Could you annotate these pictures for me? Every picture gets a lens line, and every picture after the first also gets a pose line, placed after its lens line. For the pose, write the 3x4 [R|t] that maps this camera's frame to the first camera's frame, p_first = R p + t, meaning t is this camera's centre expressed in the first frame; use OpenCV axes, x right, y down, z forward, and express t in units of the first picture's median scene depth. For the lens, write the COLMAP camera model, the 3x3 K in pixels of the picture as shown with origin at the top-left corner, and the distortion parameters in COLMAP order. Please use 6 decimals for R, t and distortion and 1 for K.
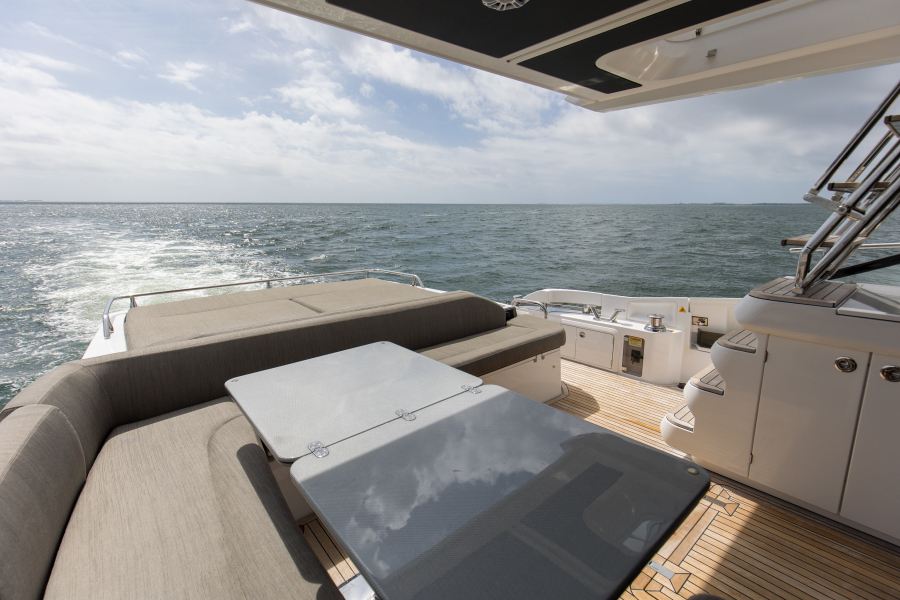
lens RADIAL K [[416.6, 0, 450.0], [0, 416.6, 300.0], [0, 0, 1]] dist [0.002619, -0.000111]
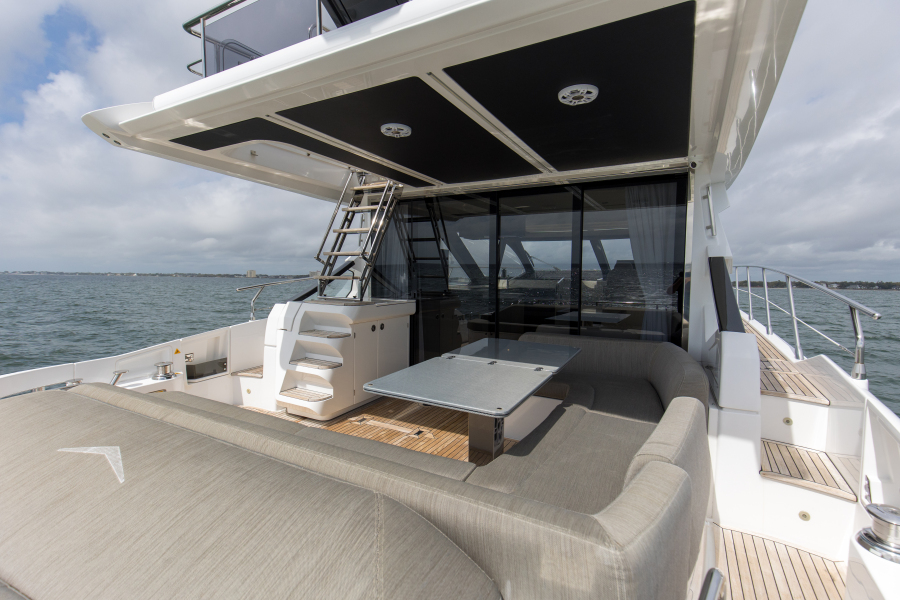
lens RADIAL K [[416.6, 0, 450.0], [0, 416.6, 300.0], [0, 0, 1]] dist [0.002619, -0.000111]
pose [[-0.343257, -0.060853, 0.937268, -0.439920], [0.195592, 0.971391, 0.134700, -0.072854], [-0.918650, 0.229558, -0.321534, 0.432923]]
